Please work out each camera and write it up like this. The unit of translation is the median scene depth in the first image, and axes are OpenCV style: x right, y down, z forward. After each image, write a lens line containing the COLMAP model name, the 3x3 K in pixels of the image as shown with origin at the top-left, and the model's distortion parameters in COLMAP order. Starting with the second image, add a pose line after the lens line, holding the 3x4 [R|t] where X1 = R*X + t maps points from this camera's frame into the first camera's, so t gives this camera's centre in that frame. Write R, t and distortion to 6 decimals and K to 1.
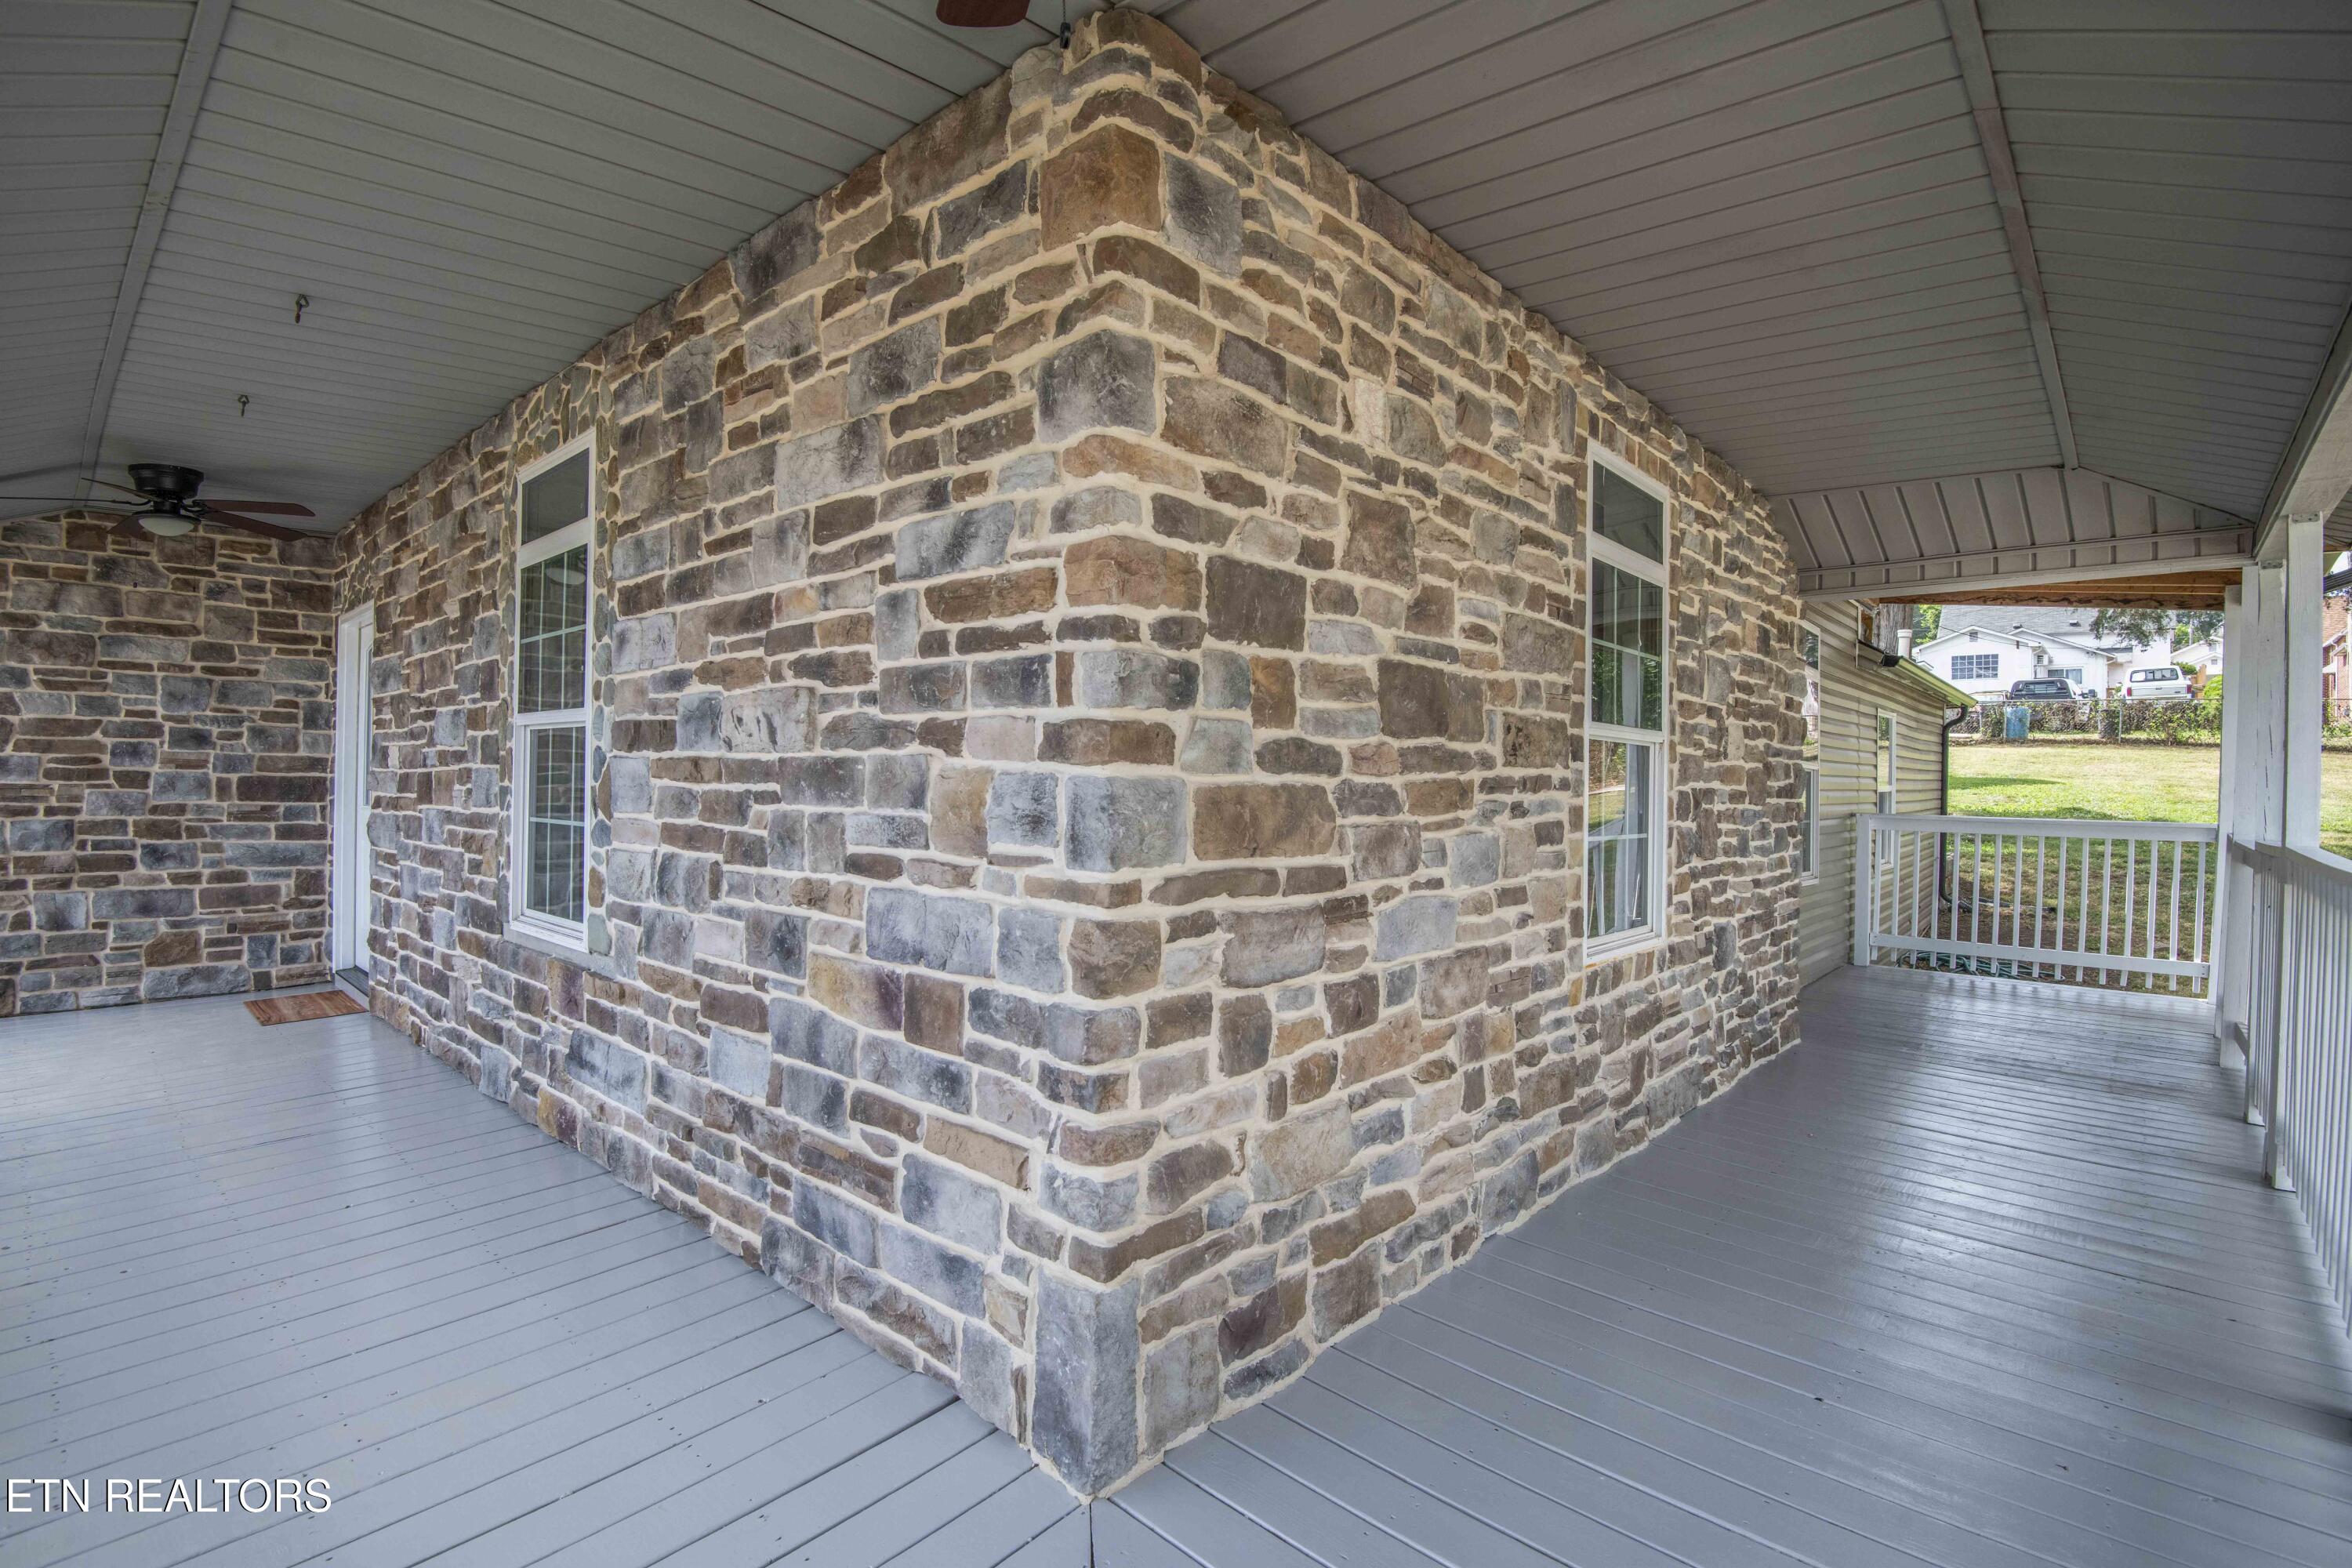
lens RADIAL K [[1096.7, 0, 1179.7], [0, 1096.7, 789.6], [0, 0, 1]] dist [-0.038970, -0.001776]
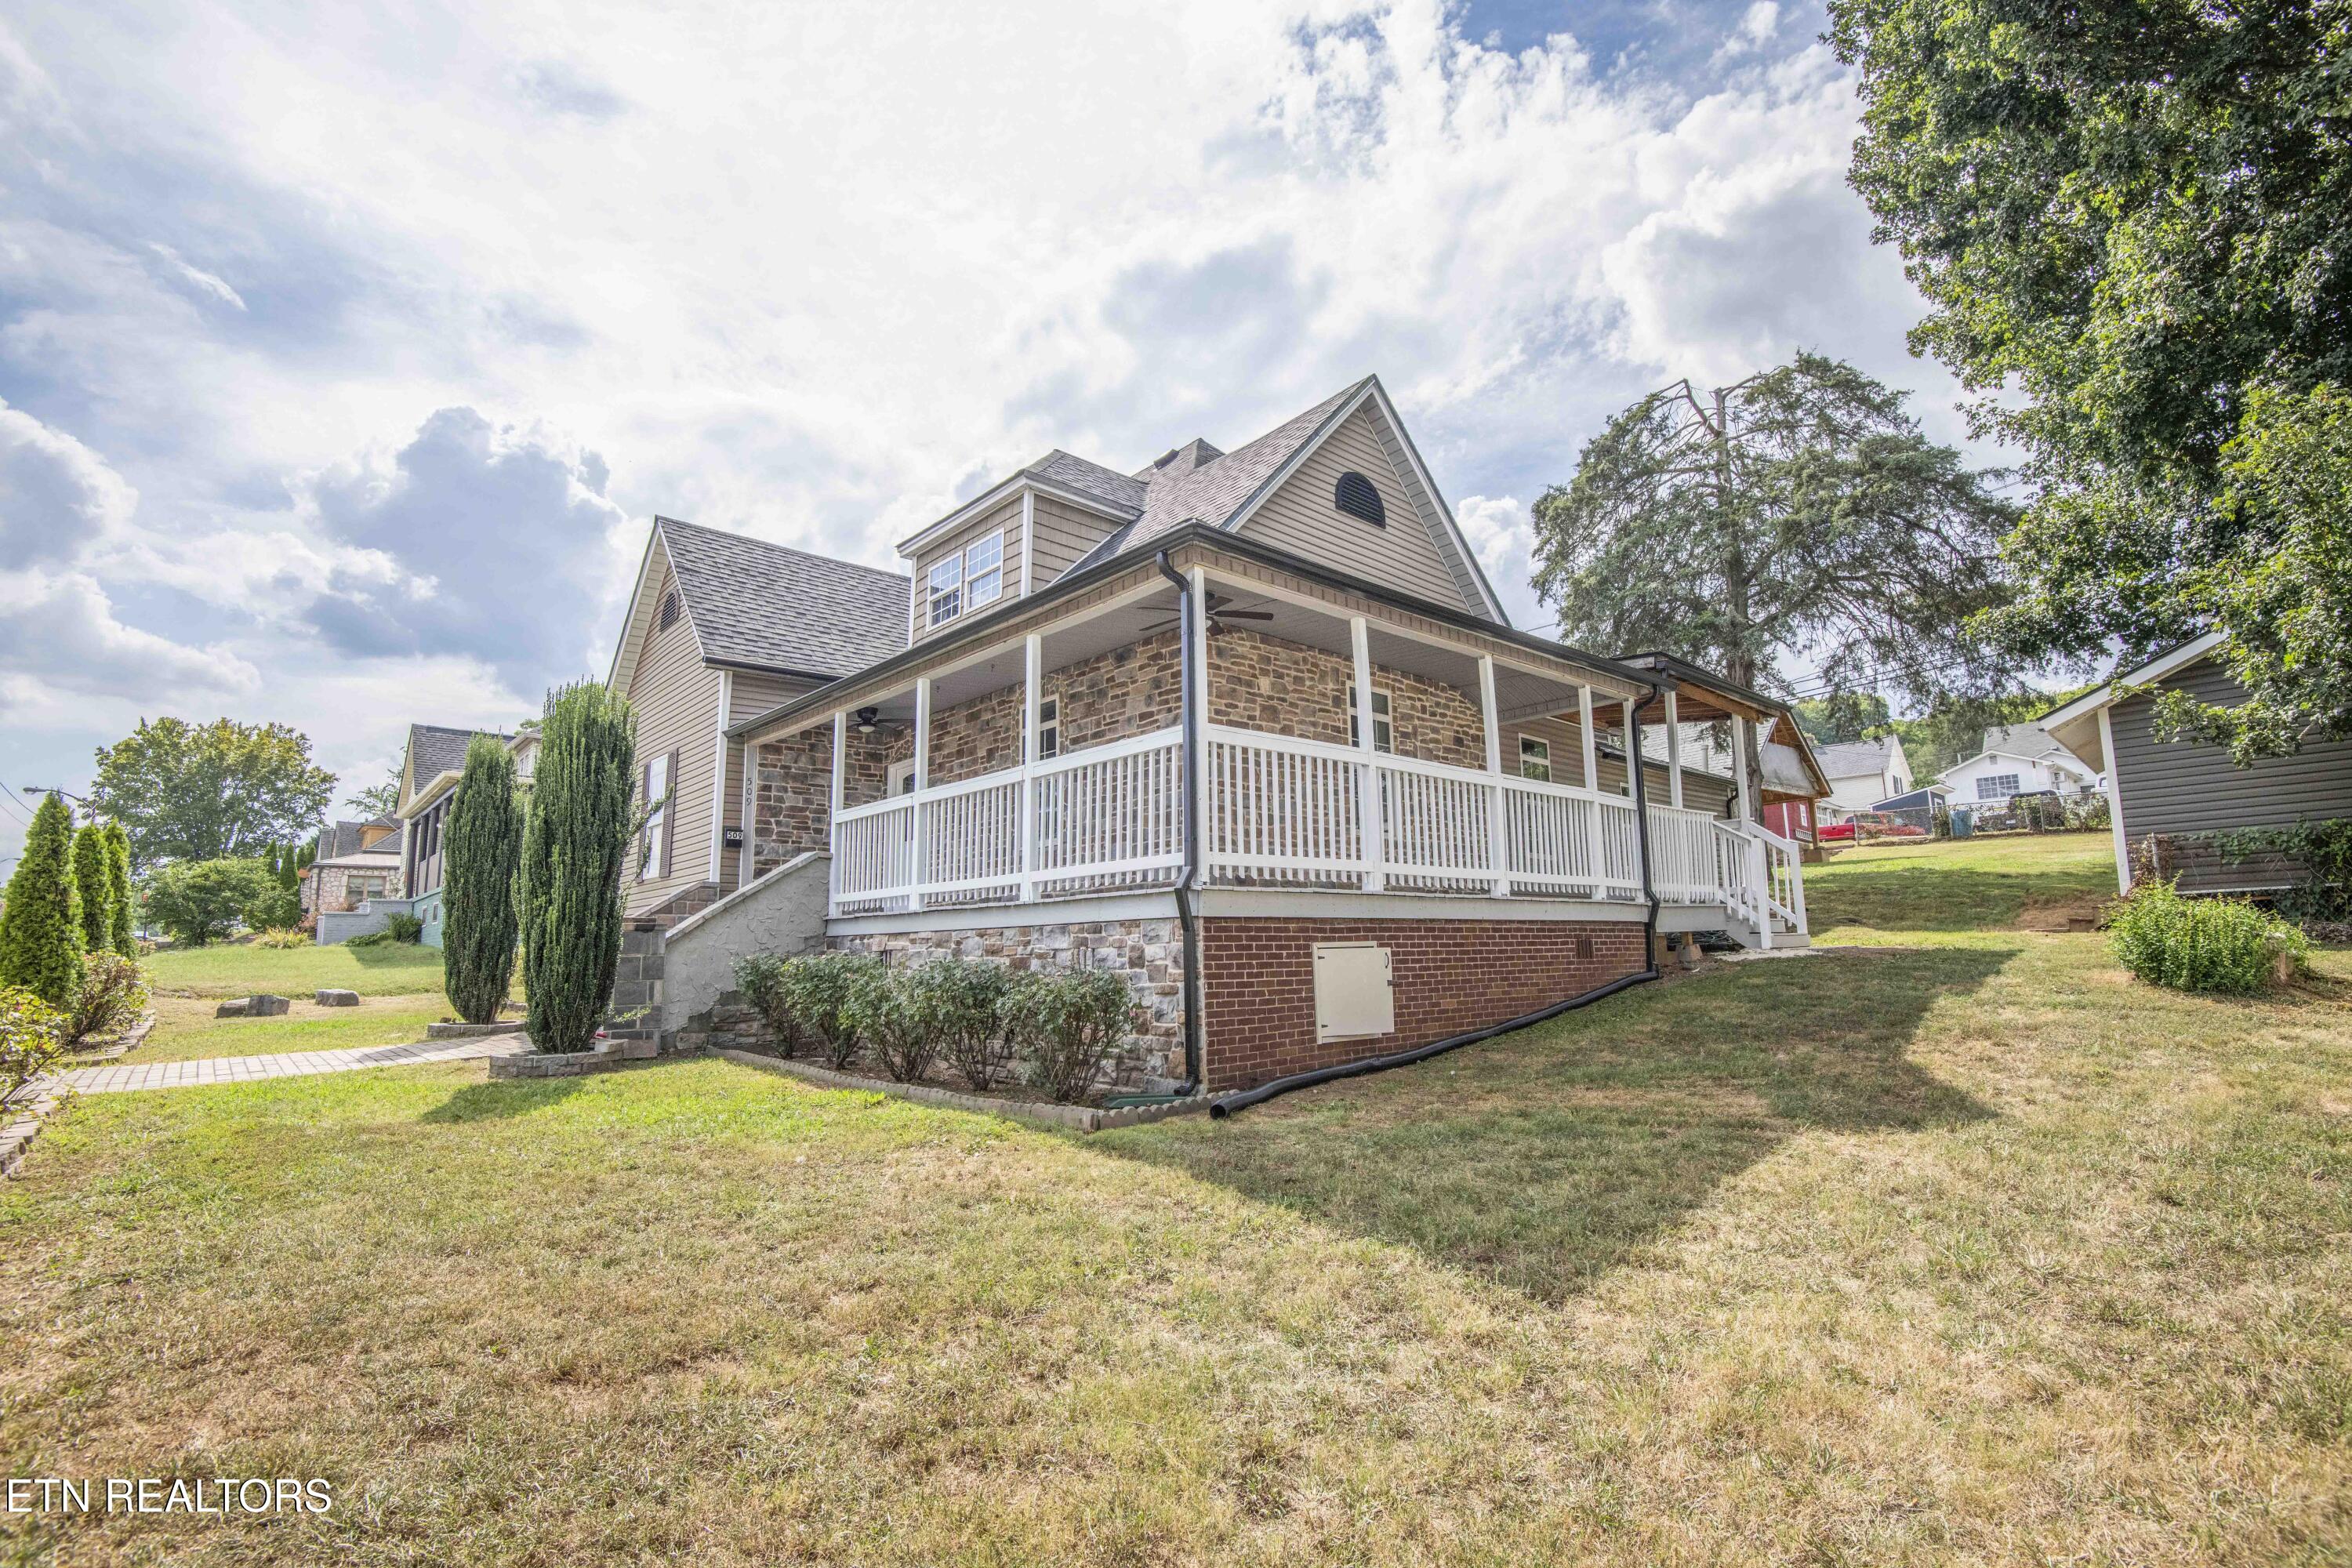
lens RADIAL K [[1096.7, 0, 1172.4], [0, 1096.7, 781.6], [0, 0, 1]] dist [-0.038970, -0.001776]
pose [[0.993104, -0.048870, -0.106563, 0.213427], [0.030284, 0.985061, -0.169523, 0.637211], [0.113256, 0.165126, 0.979748, -2.728851]]
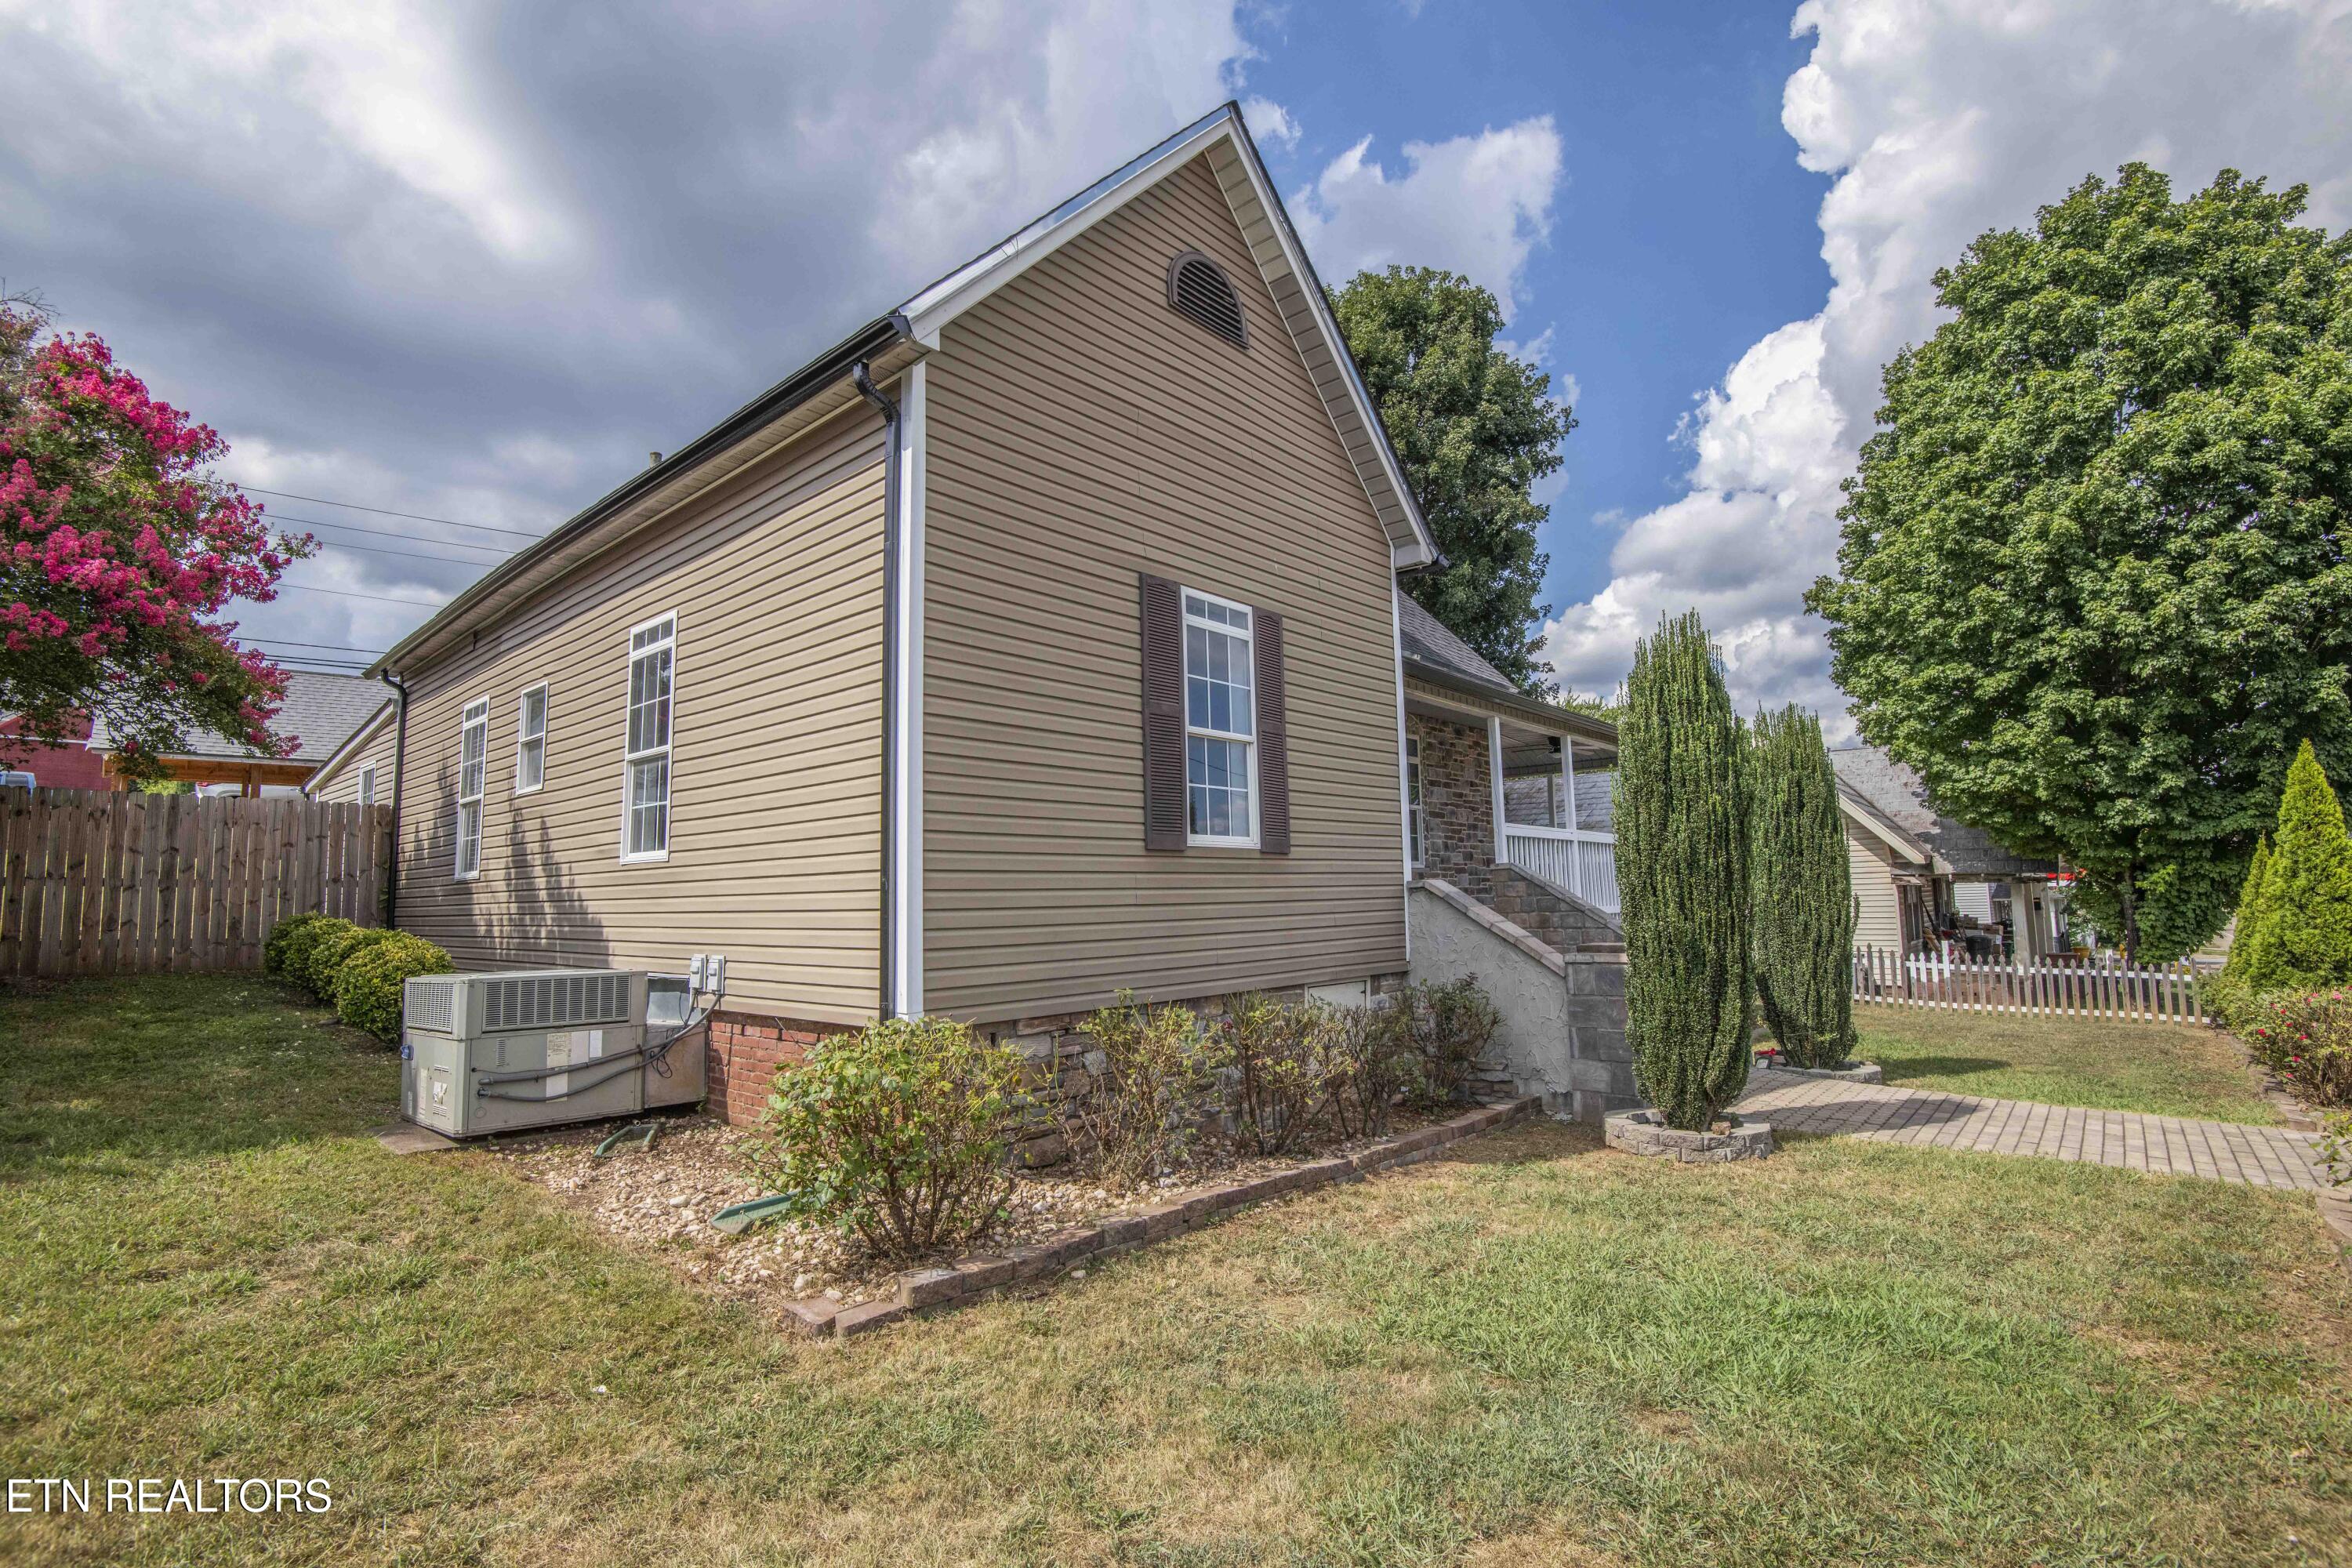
lens RADIAL K [[1096.7, 0, 1179.6], [0, 1096.7, 784.8], [0, 0, 1]] dist [-0.038970, -0.001776]
pose [[-0.013140, 0.088166, 0.996019, -5.255403], [0.022383, 0.995881, -0.087858, 0.209290], [-0.999663, 0.021140, -0.015059, 2.251240]]
